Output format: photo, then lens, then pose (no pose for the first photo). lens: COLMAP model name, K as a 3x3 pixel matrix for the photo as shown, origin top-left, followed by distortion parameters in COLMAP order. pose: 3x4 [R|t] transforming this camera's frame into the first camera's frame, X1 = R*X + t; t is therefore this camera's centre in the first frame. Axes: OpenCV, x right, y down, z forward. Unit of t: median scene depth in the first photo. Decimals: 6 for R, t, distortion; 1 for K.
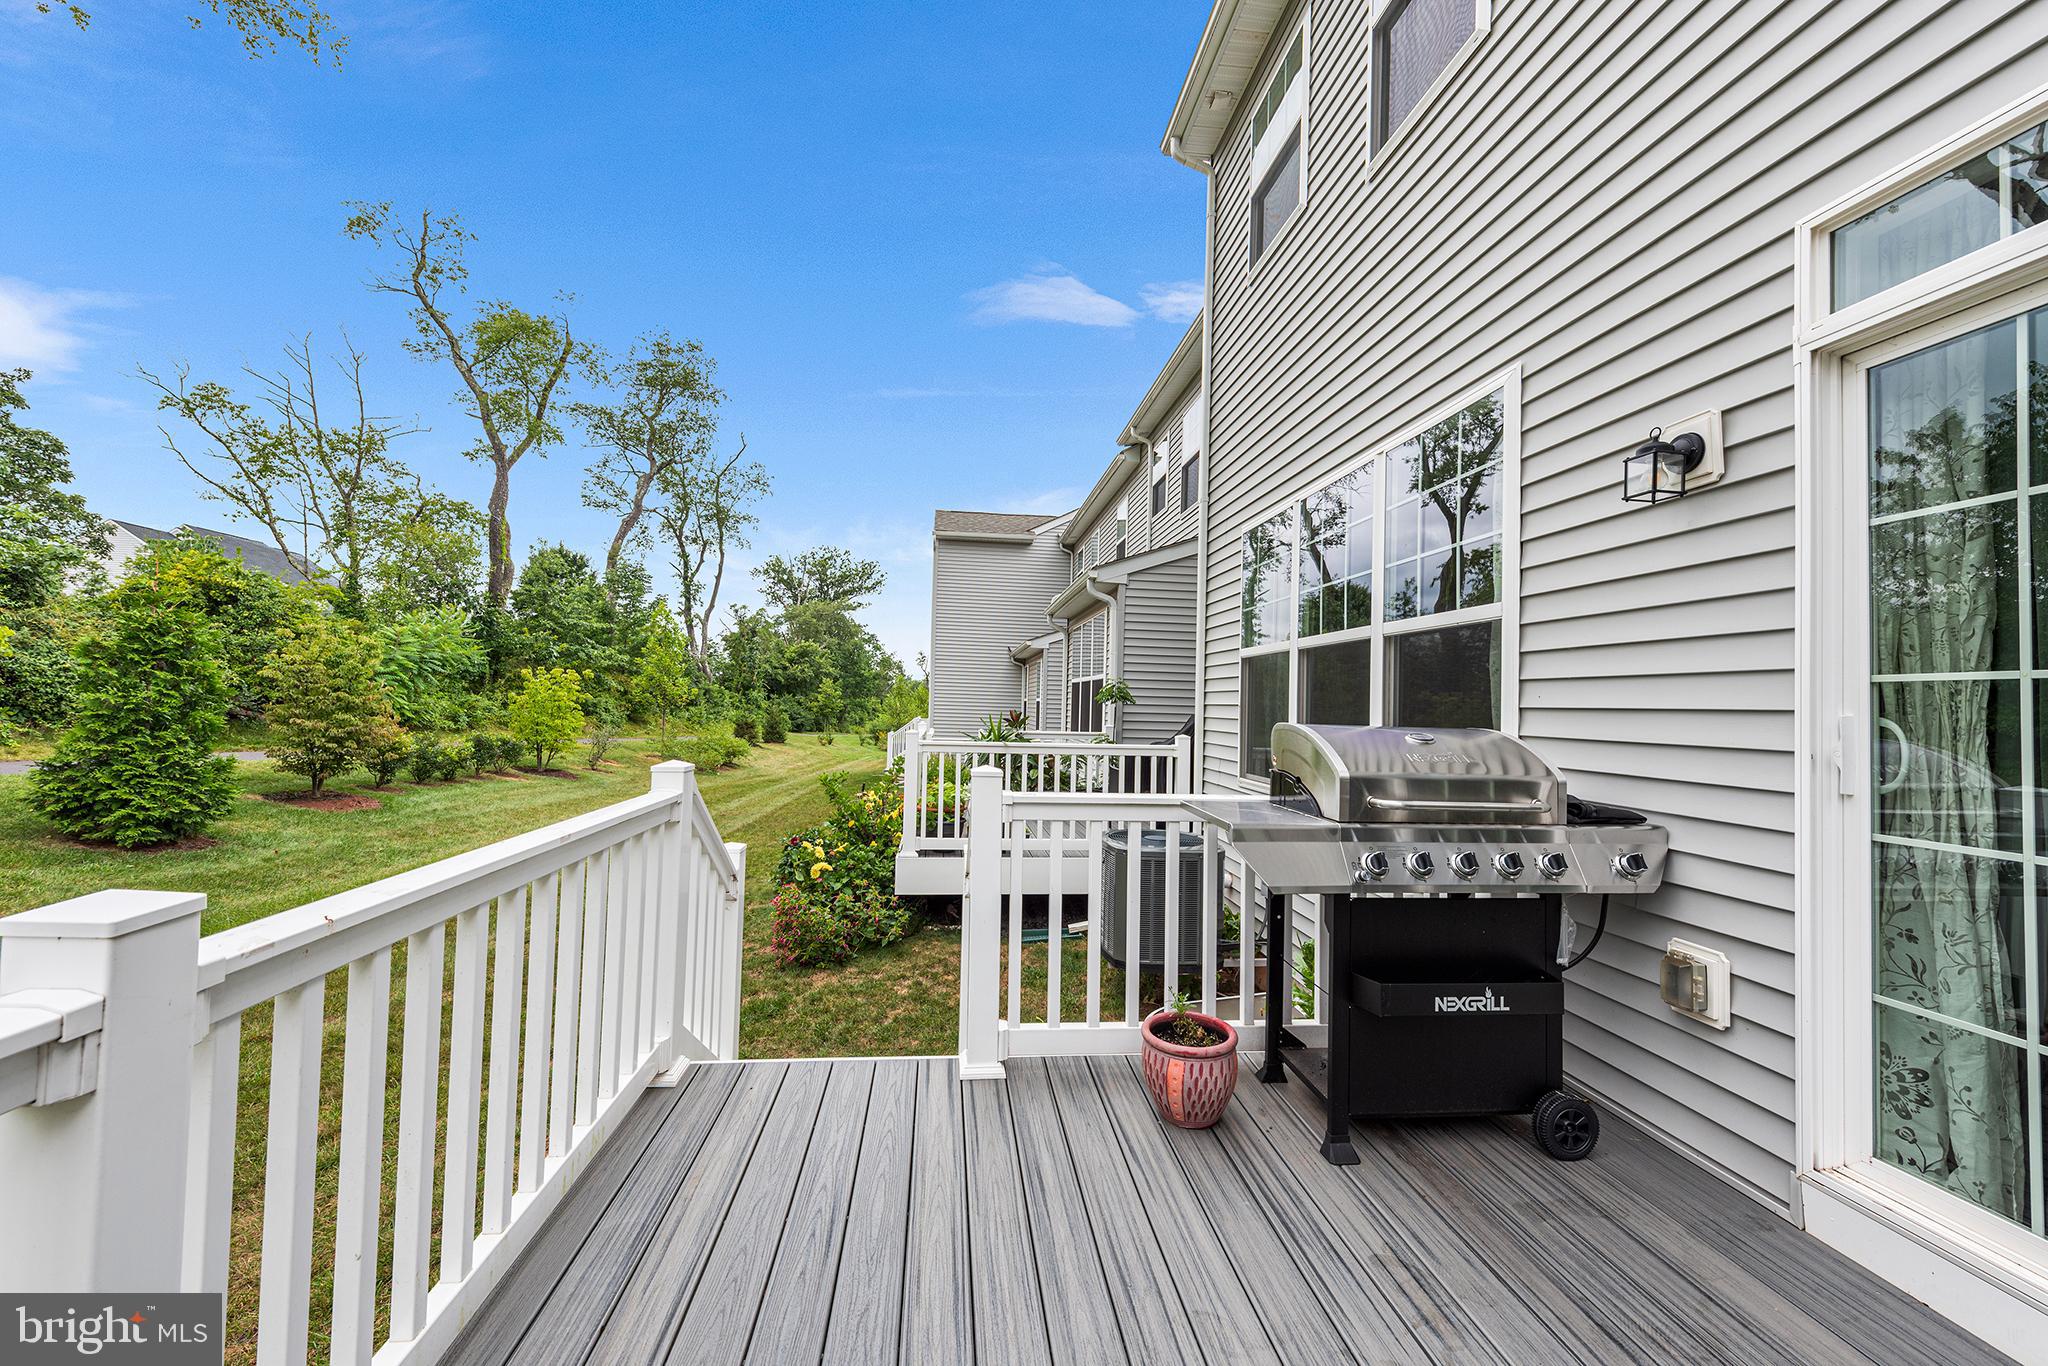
lens RADIAL K [[801.7, 0, 1012.2], [0, 801.7, 679.9], [0, 0, 1]] dist [0.011621, -0.003433]
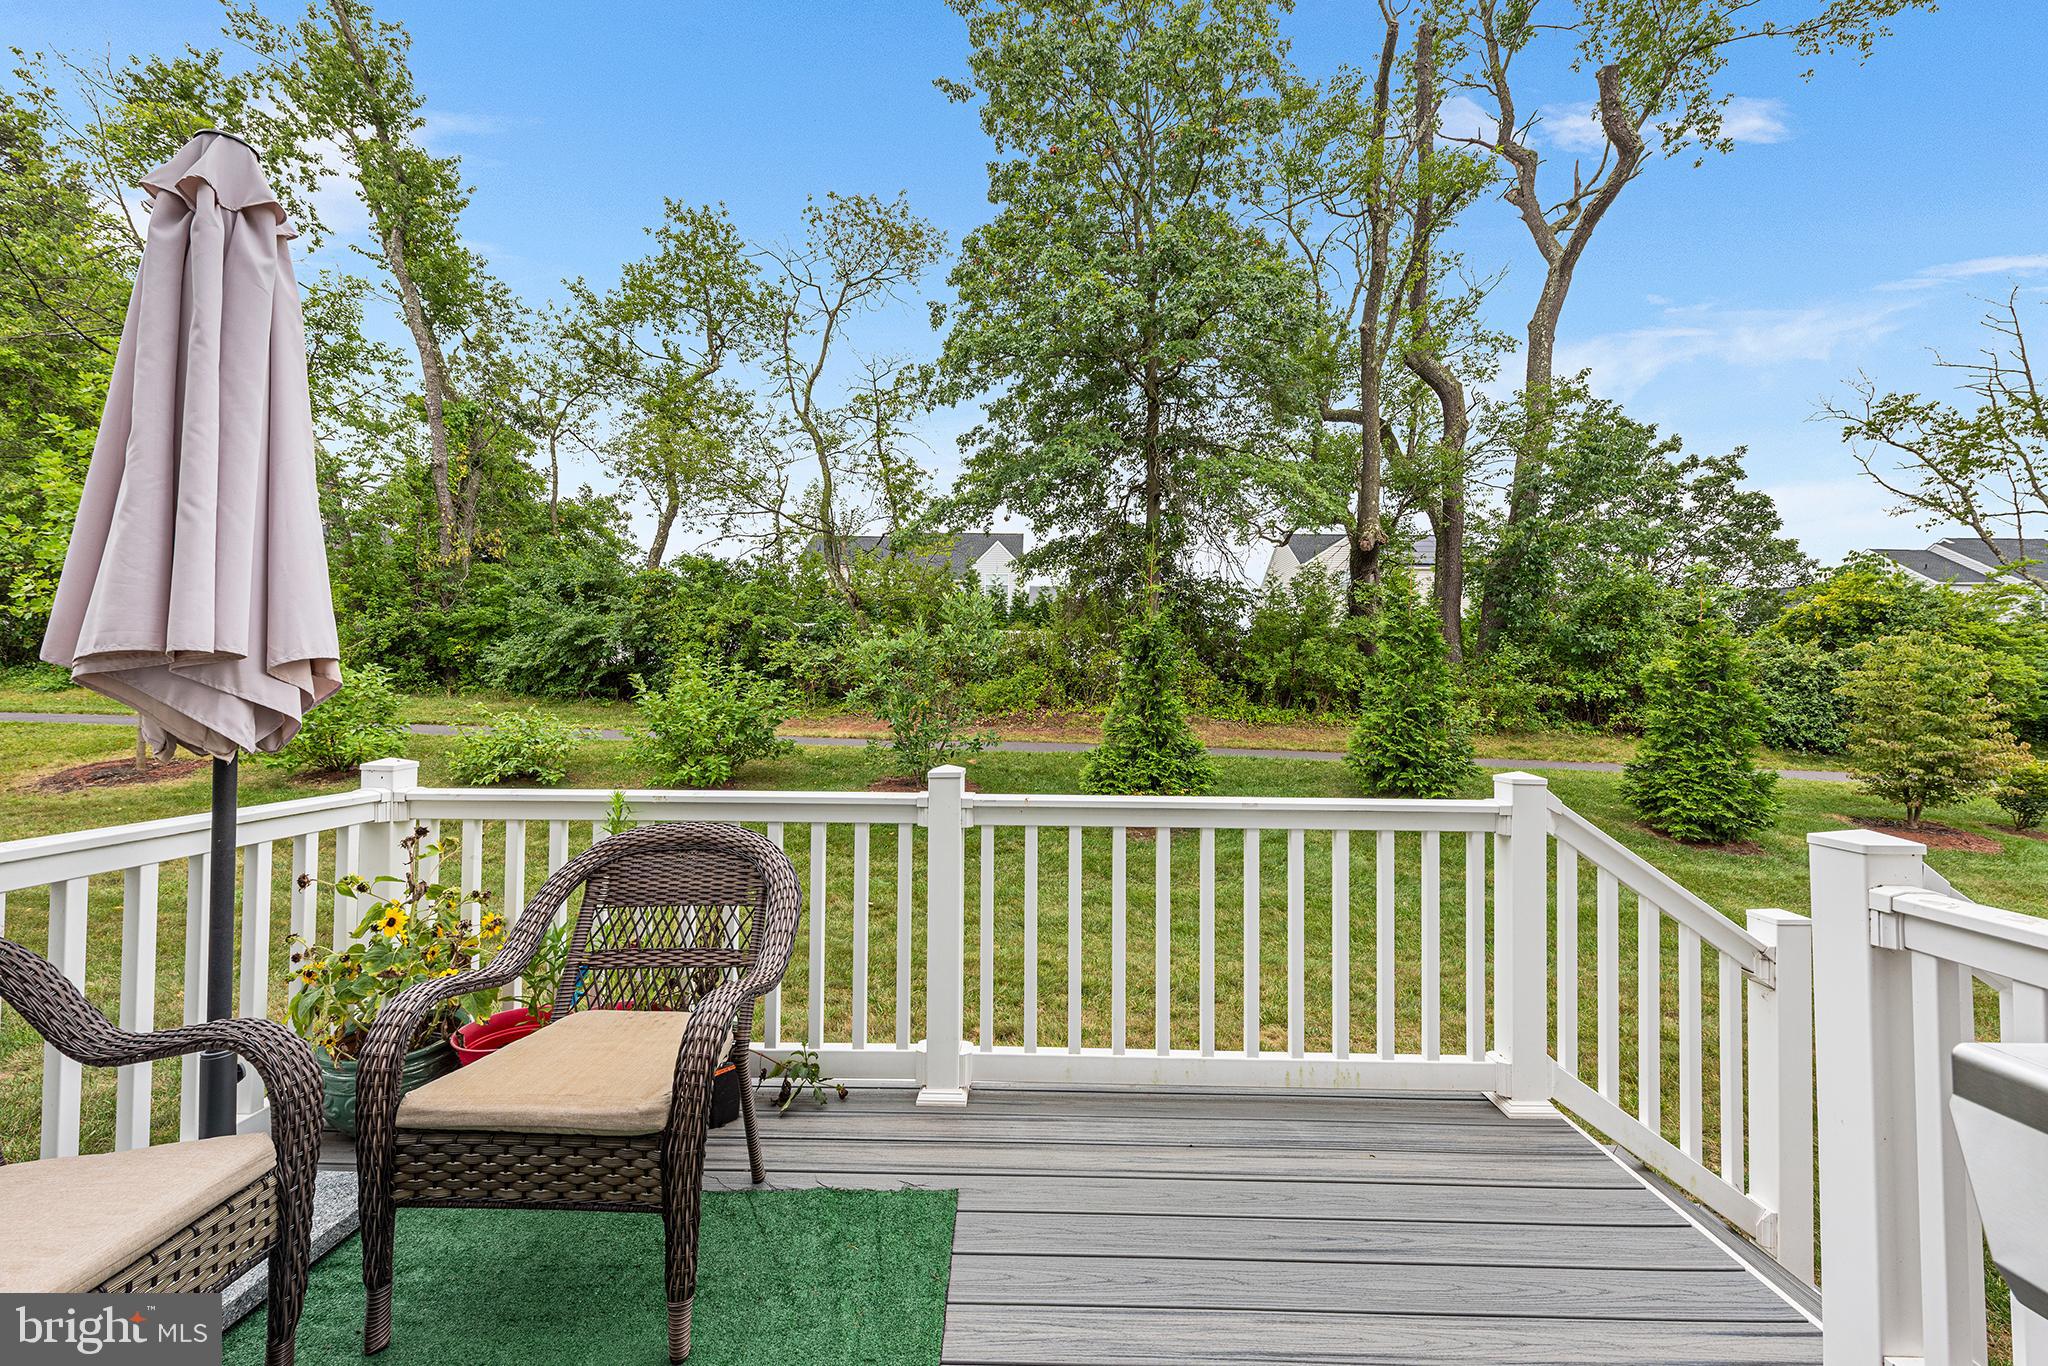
lens RADIAL K [[801.7, 0, 1032.3], [0, 801.7, 675.4], [0, 0, 1]] dist [0.011621, -0.003433]
pose [[-0.117271, -0.046043, -0.992032, 0.134277], [0.011465, 0.998795, -0.047713, 0.007004], [0.993034, -0.016969, -0.116602, 0.125498]]
